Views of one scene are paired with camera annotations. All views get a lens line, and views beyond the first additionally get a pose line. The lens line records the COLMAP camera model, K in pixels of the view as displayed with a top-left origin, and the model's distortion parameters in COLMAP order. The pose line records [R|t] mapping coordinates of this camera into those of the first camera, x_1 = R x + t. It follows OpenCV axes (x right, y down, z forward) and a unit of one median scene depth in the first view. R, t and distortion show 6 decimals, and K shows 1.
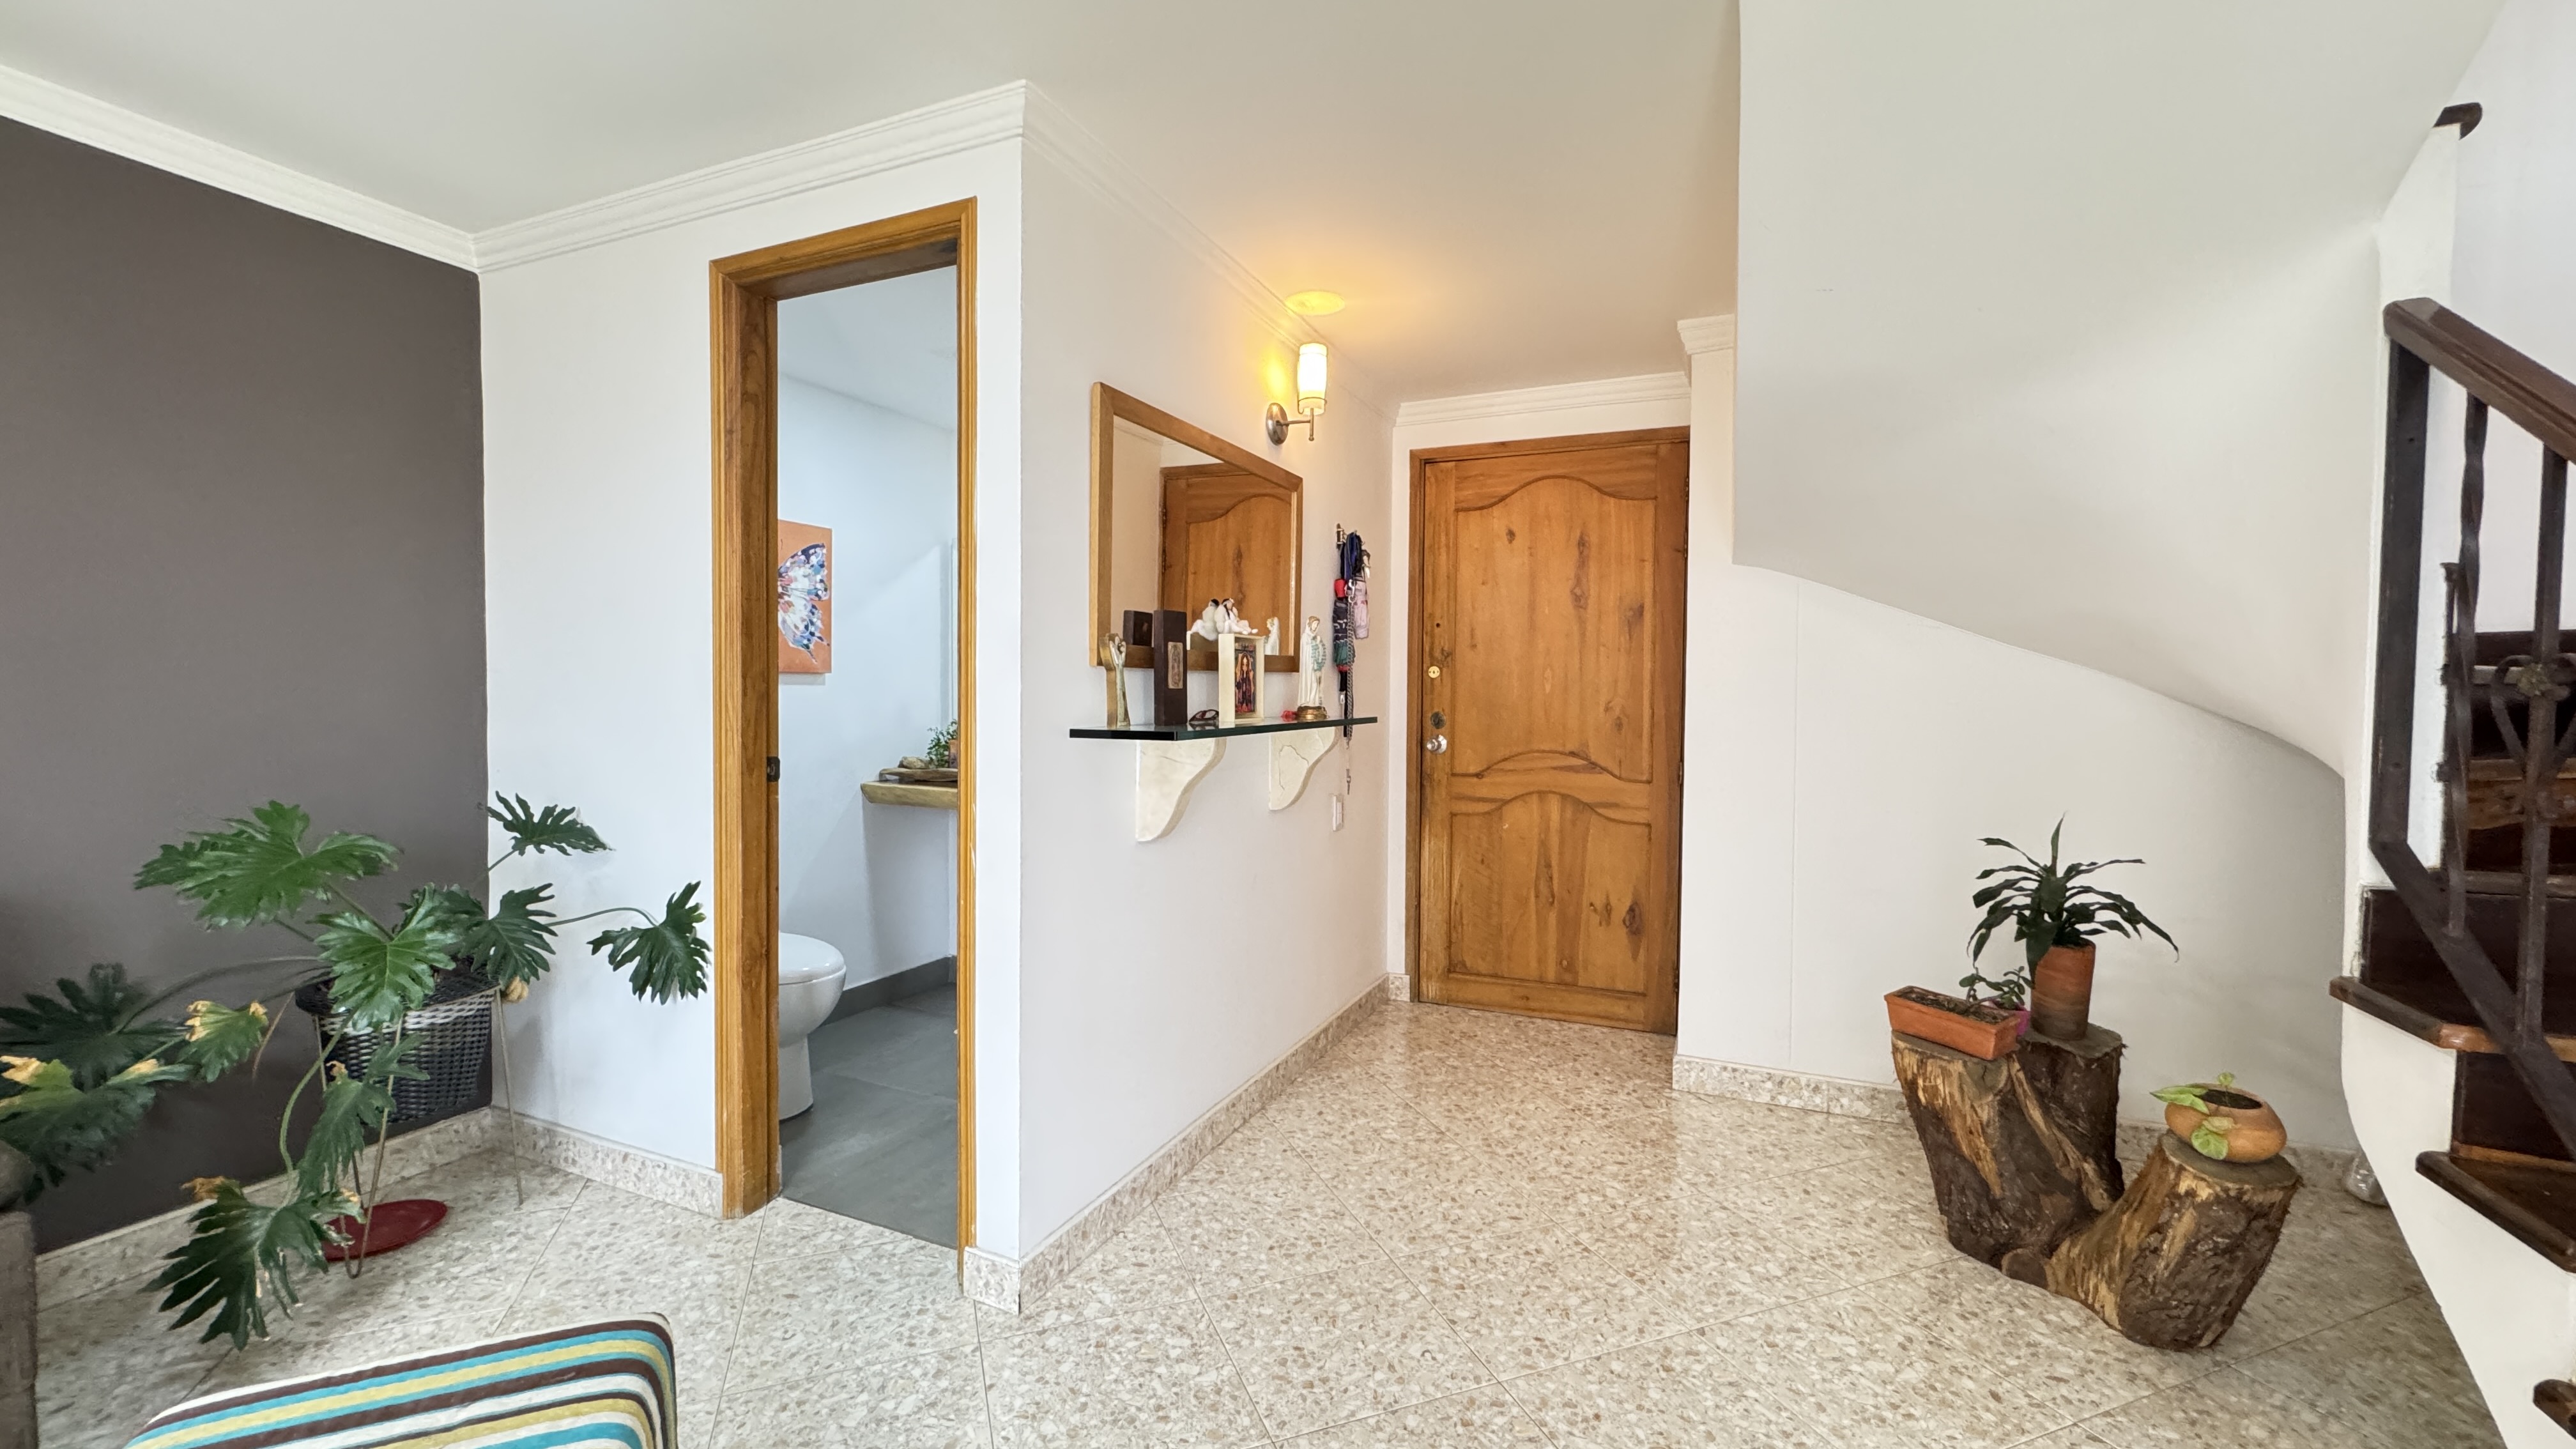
lens RADIAL K [[1031.5, 0, 1292.8], [0, 1031.5, 723.7], [0, 0, 1]] dist [-0.002394, 0.000190]
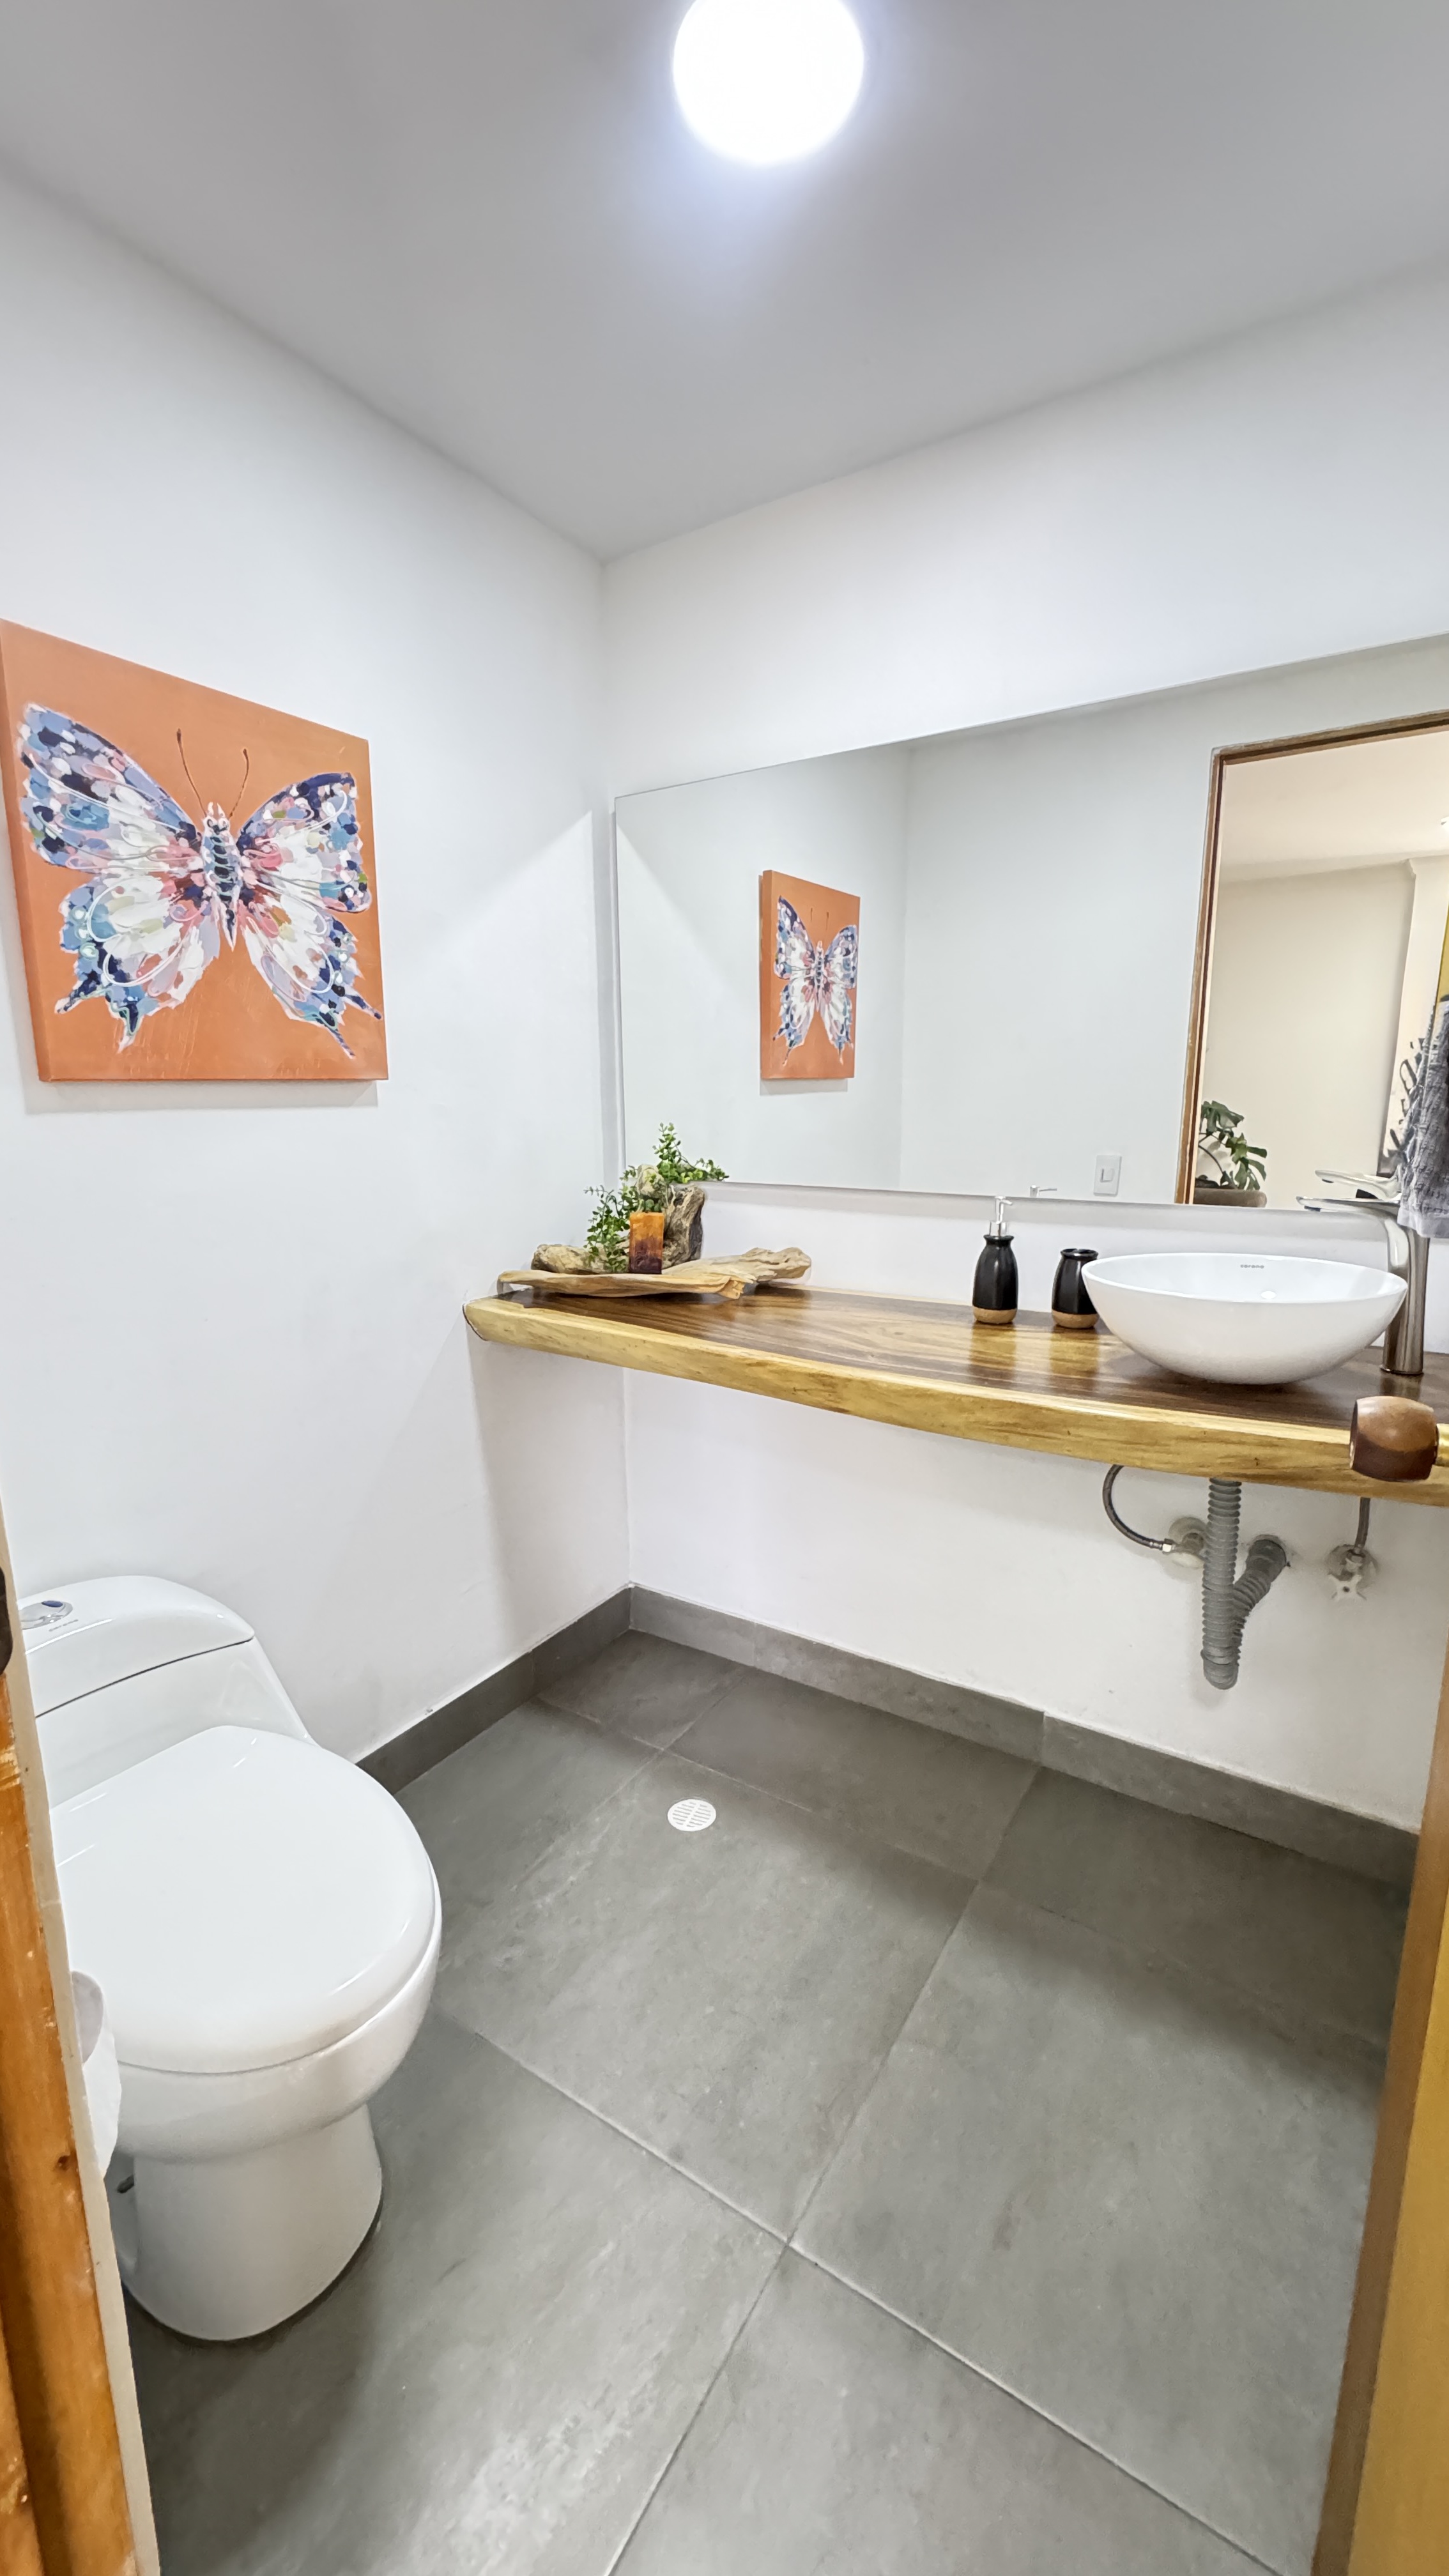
lens RADIAL K [[1031.5, 0, 720.1], [0, 1031.5, 1287.3], [0, 0, 1]] dist [-0.002394, 0.000190]
pose [[0.986419, 0.015762, -0.163489, -0.225489], [0.010970, 0.986840, 0.161330, -0.030103], [0.163880, -0.160932, 0.973265, 0.563376]]
